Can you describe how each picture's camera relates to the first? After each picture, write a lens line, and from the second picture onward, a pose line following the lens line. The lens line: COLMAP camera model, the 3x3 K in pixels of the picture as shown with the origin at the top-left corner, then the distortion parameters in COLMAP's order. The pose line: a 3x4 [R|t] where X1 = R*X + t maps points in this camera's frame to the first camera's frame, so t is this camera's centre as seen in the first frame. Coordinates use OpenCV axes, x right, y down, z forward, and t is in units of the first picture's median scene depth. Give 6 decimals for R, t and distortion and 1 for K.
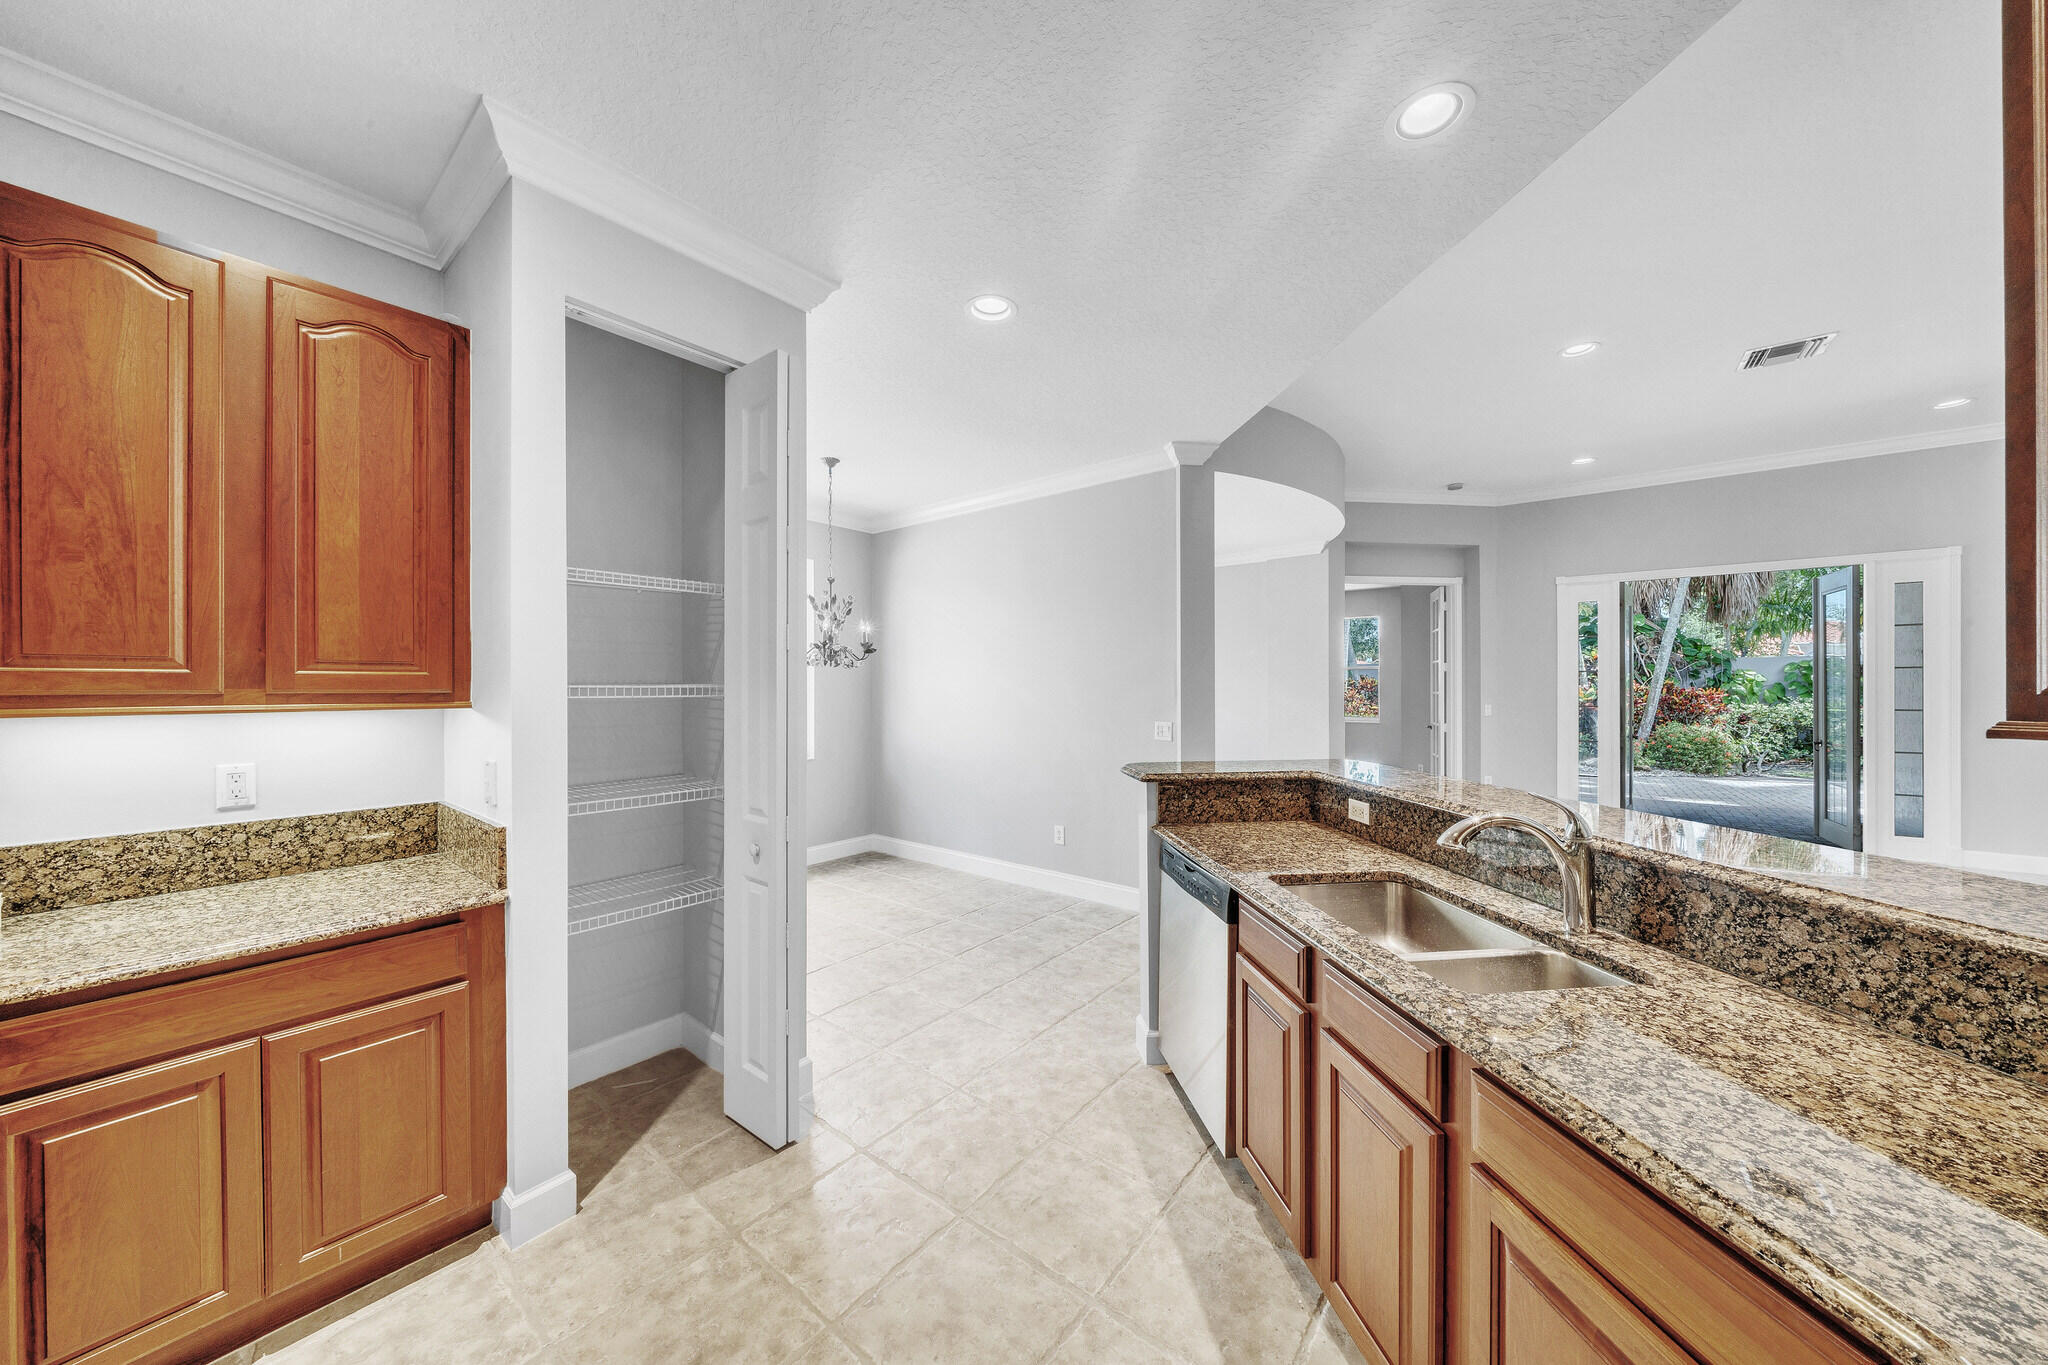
lens RADIAL K [[689.0, 0, 993.0], [0, 689.0, 684.4], [0, 0, 1]] dist [-0.020432, 0.000028]
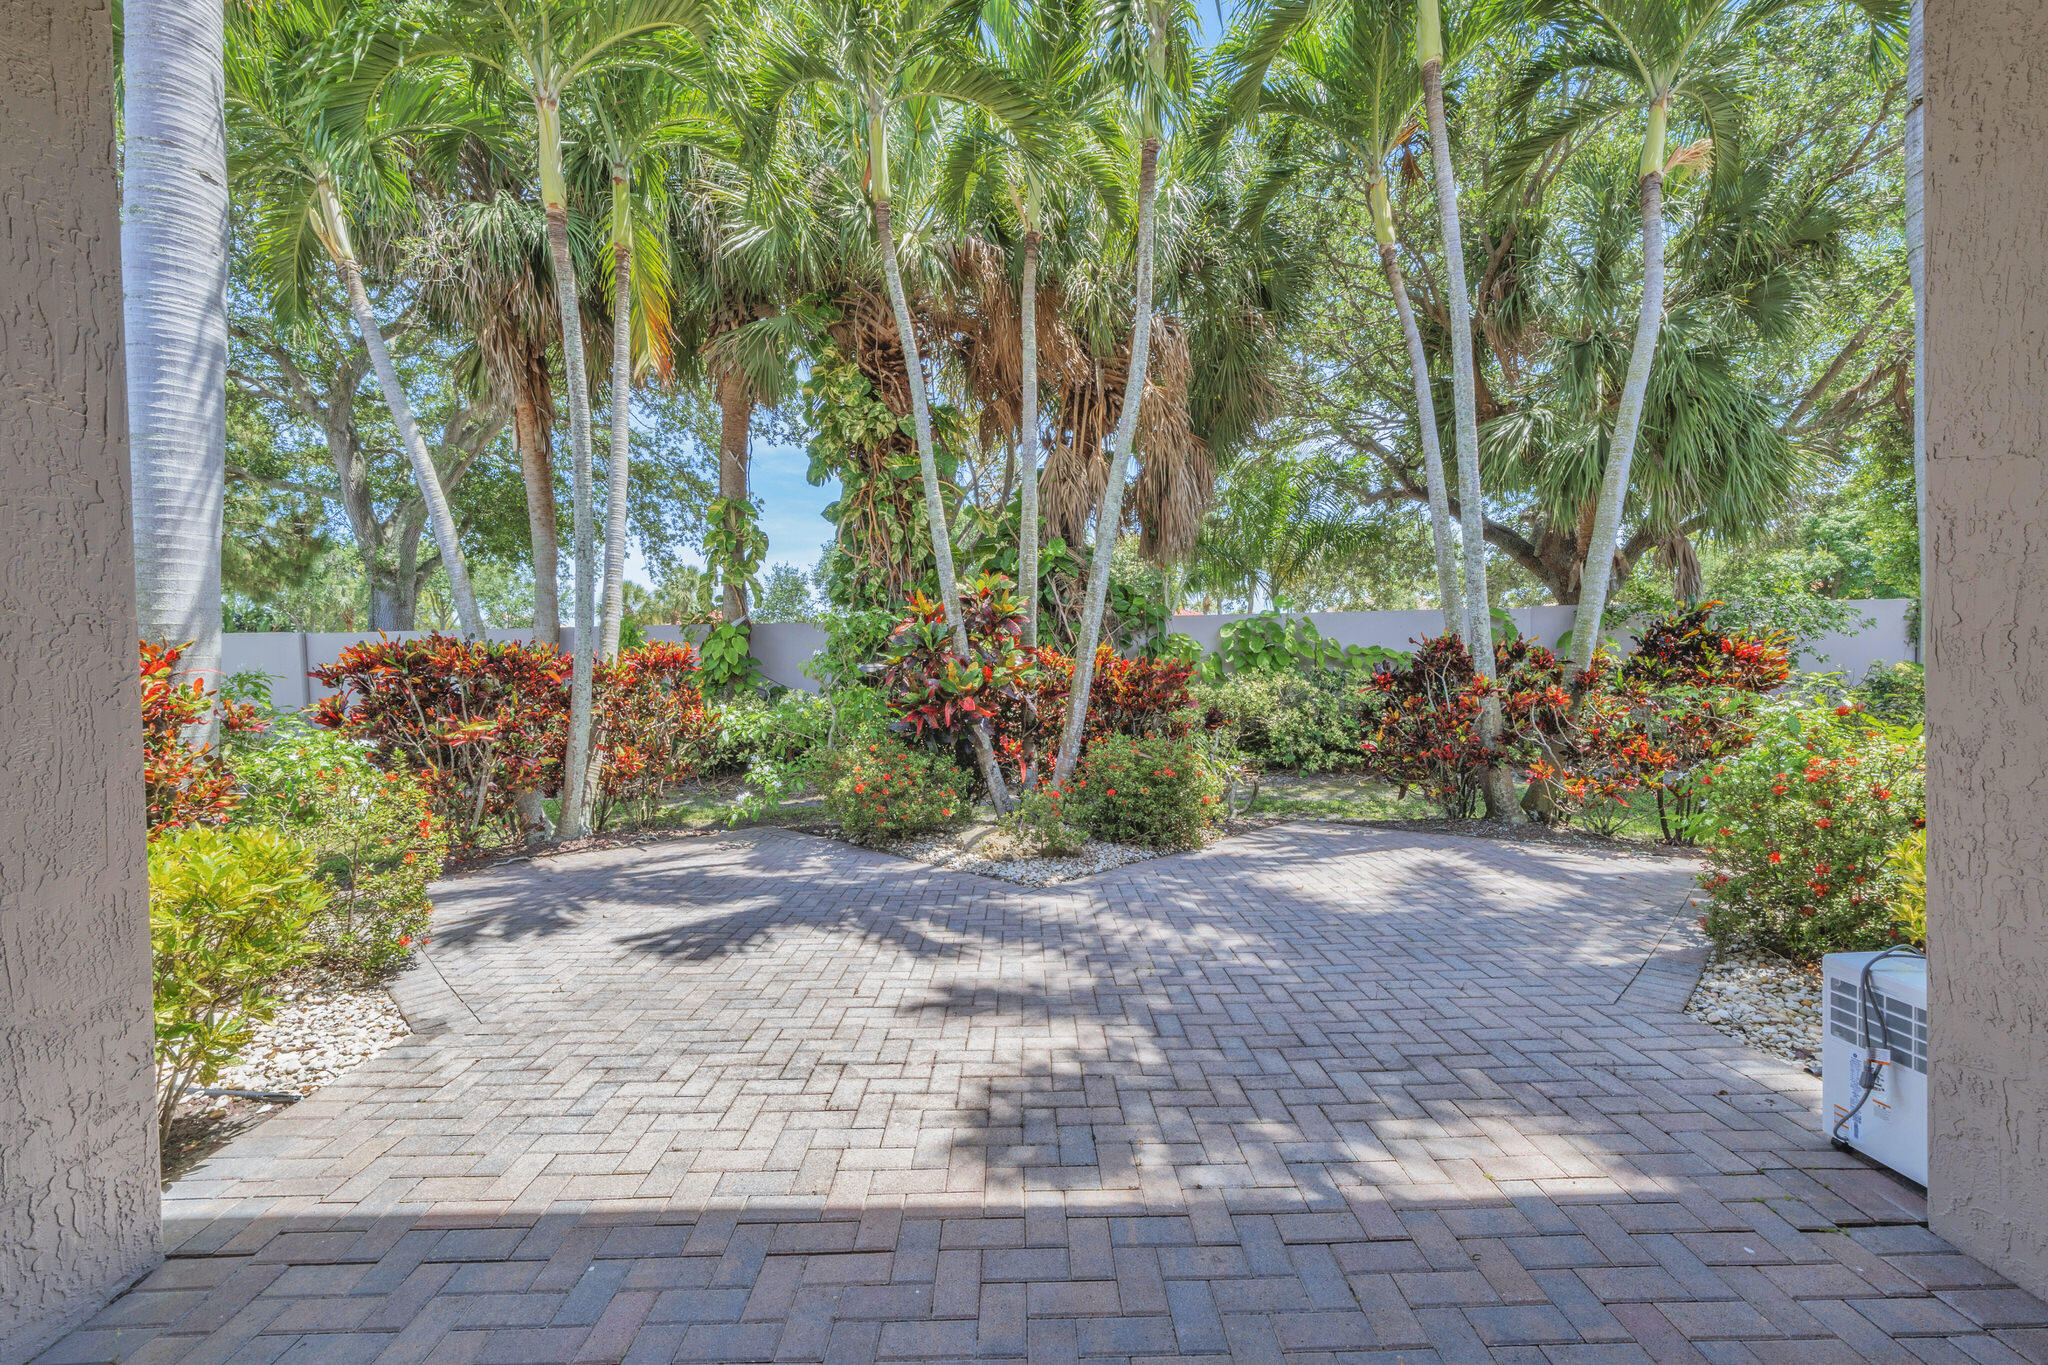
lens RADIAL K [[697.5, 0, 1024.0], [0, 697.5, 682.5], [0, 0, 1]] dist [-0.002007, -0.000073]
pose [[0.762937, -0.029142, 0.645816, 1.594600], [0.019438, 0.999566, 0.022142, 0.022326], [-0.646180, -0.004340, 0.763172, 1.649442]]
